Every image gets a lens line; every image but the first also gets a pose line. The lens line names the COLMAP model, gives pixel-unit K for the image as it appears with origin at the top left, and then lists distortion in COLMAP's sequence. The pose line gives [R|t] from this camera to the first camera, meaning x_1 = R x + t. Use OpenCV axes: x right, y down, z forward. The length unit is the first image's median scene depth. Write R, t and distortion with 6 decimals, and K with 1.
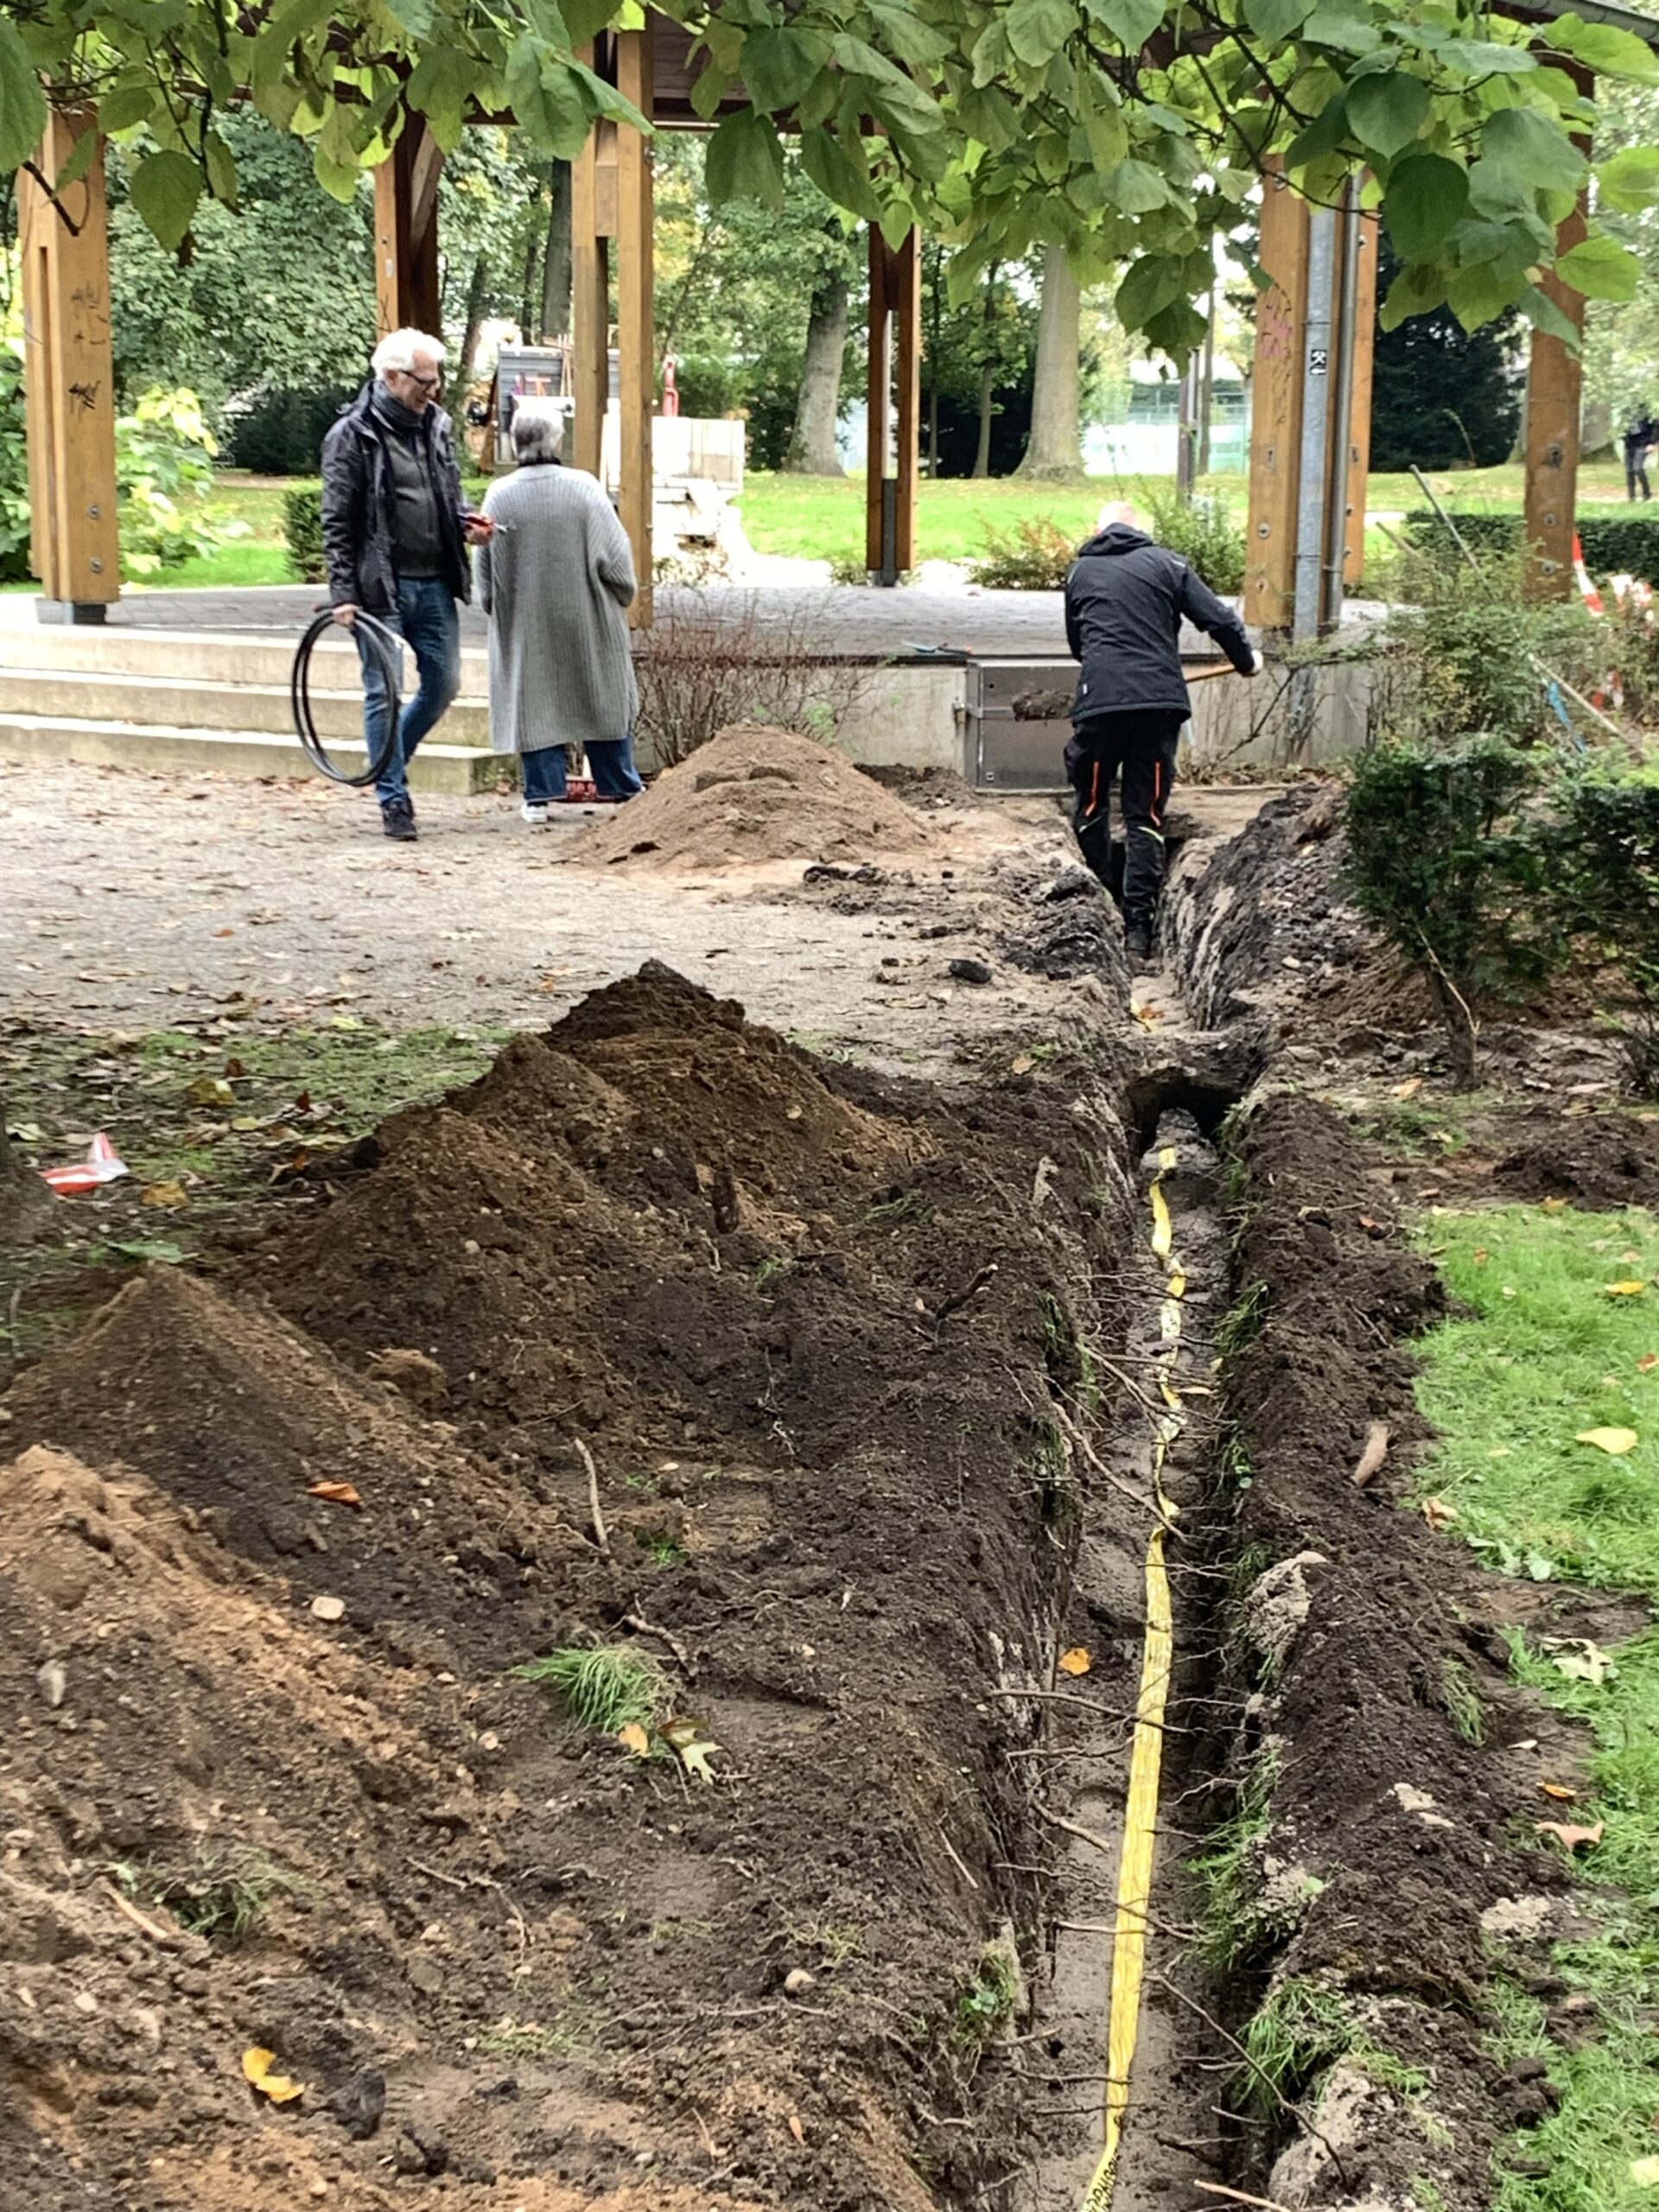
lens RADIAL K [[3750.6, 0, 833.2], [0, 3750.6, 1106.1], [0, 0, 1]] dist [0.098918, 0.000000]
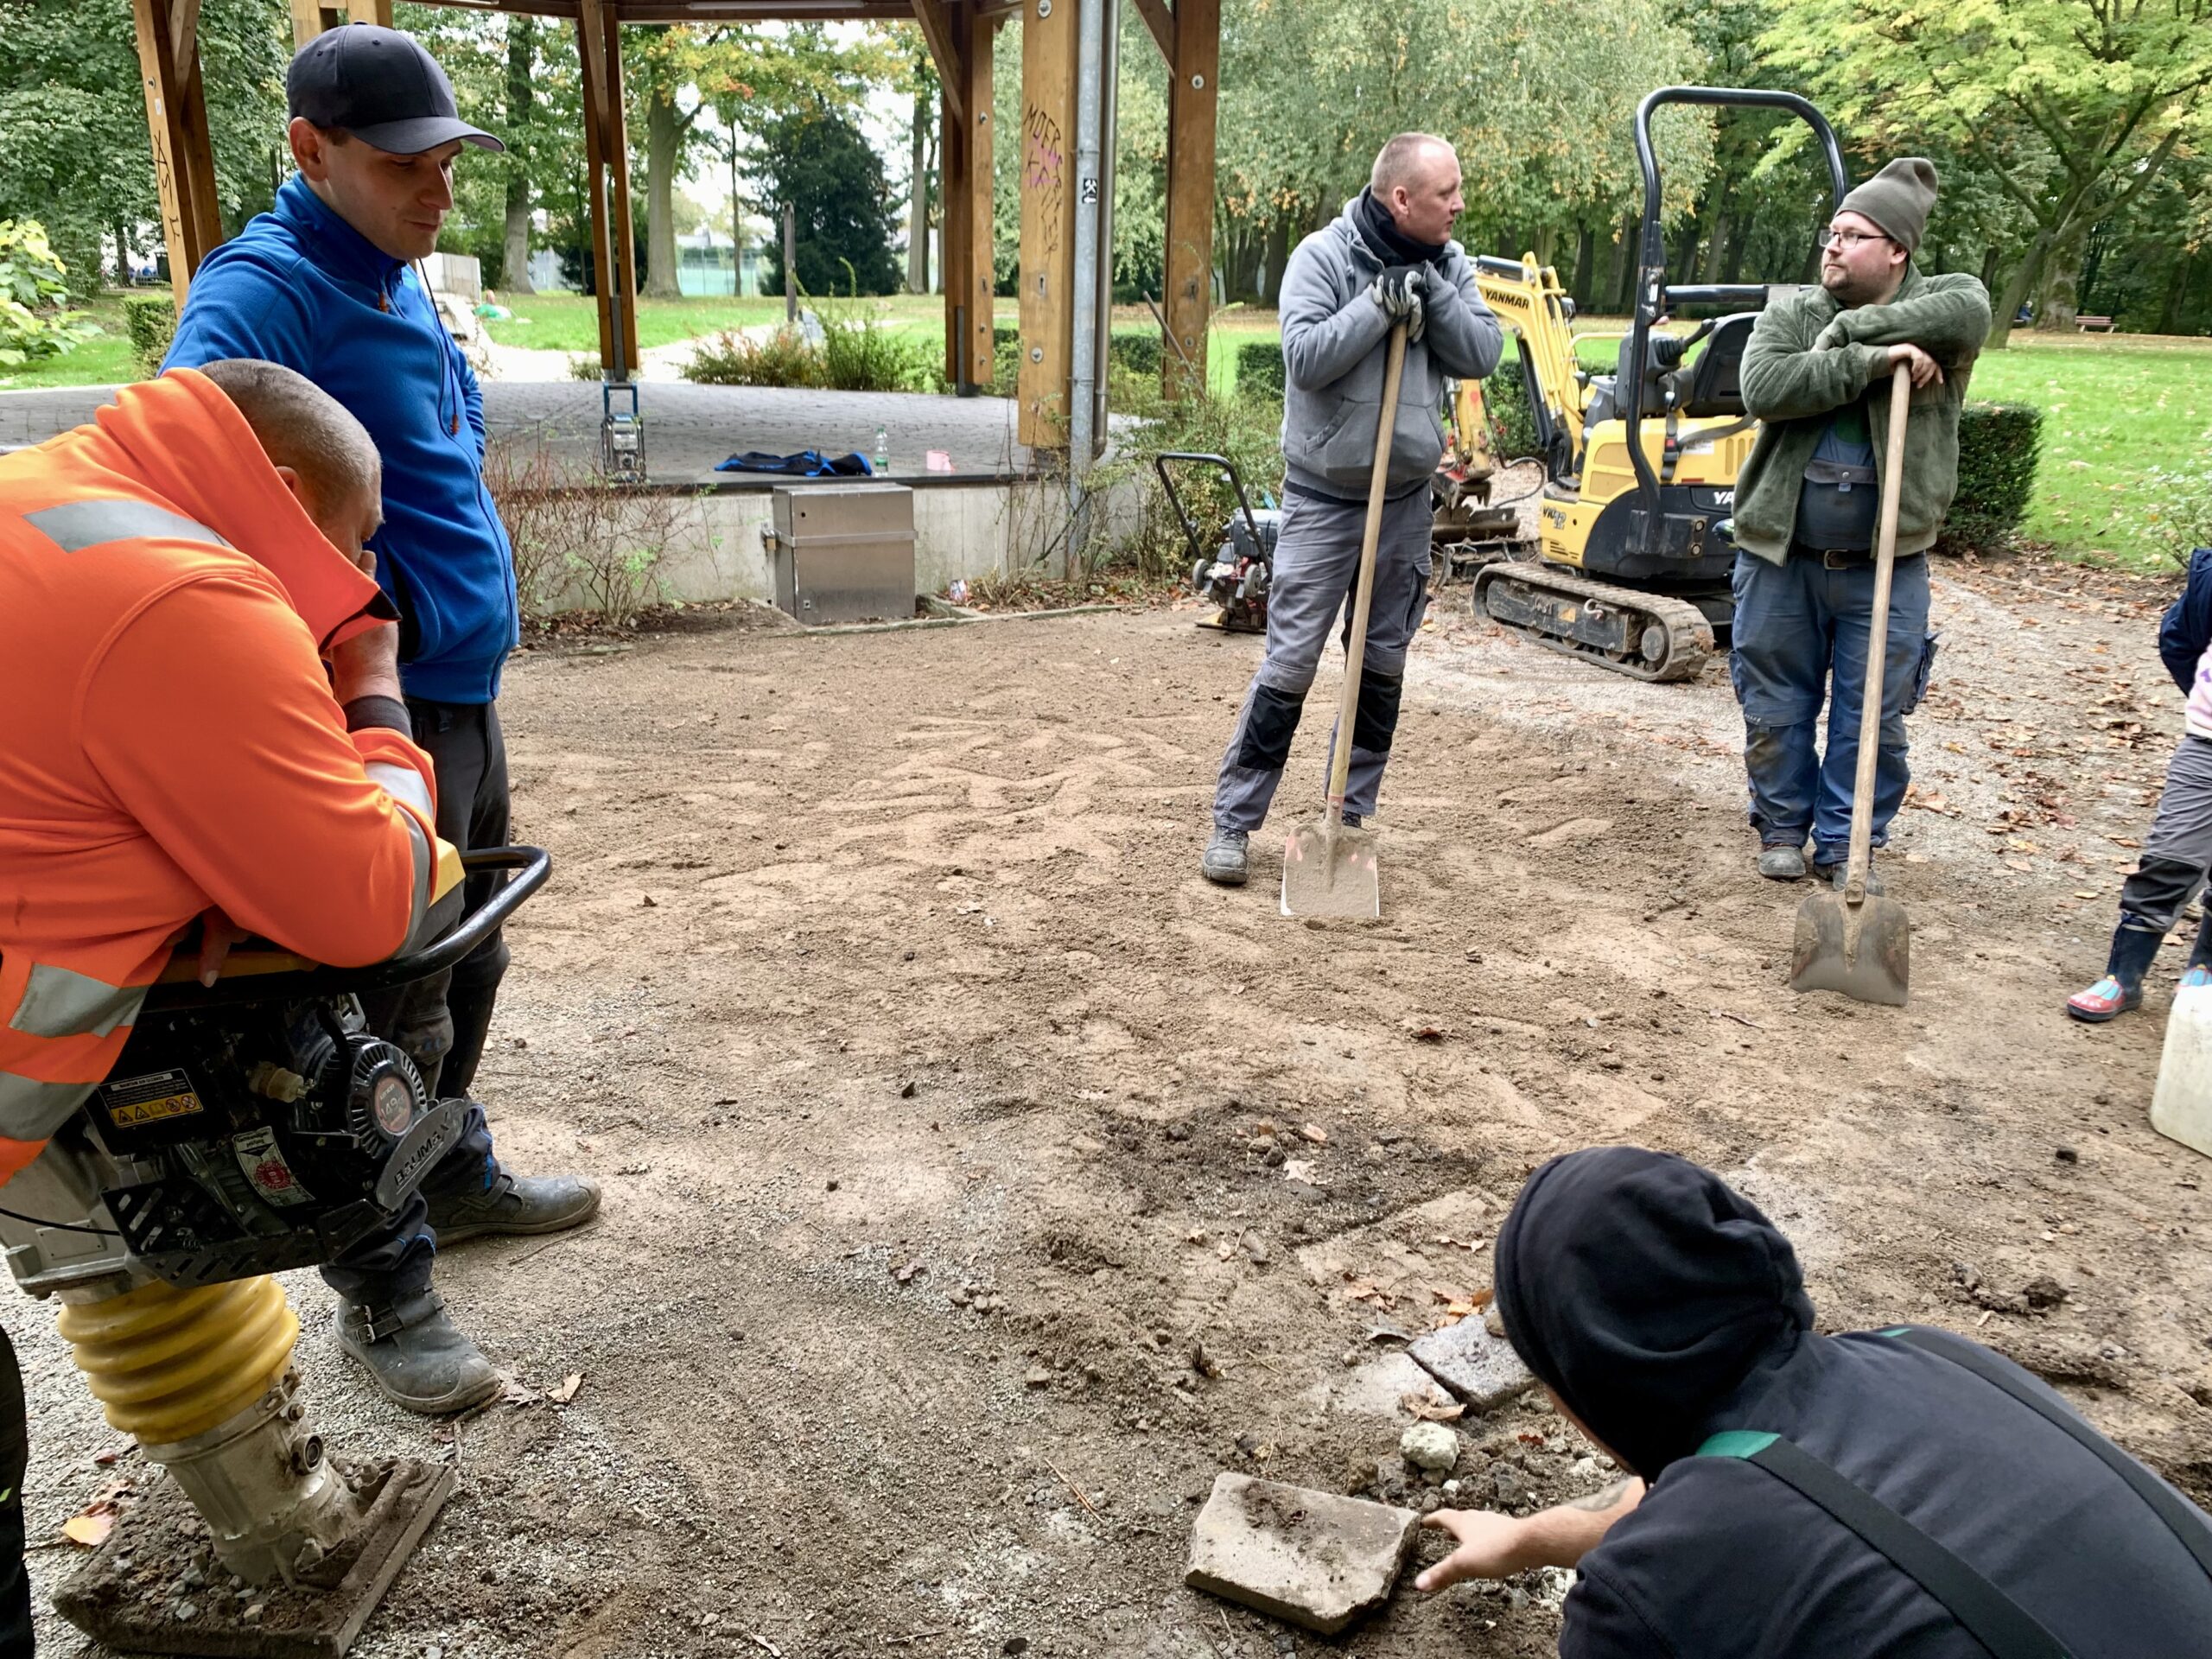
lens RADIAL K [[1675.1, 0, 1099.7], [0, 1675.1, 837.6], [0, 0, 1]] dist [-0.010924, 0.003477]
pose [[0.948622, -0.082978, 0.305337, -0.014875], [0.037630, 0.987738, 0.151518, -0.052239], [-0.314165, -0.132244, 0.940113, 0.311671]]
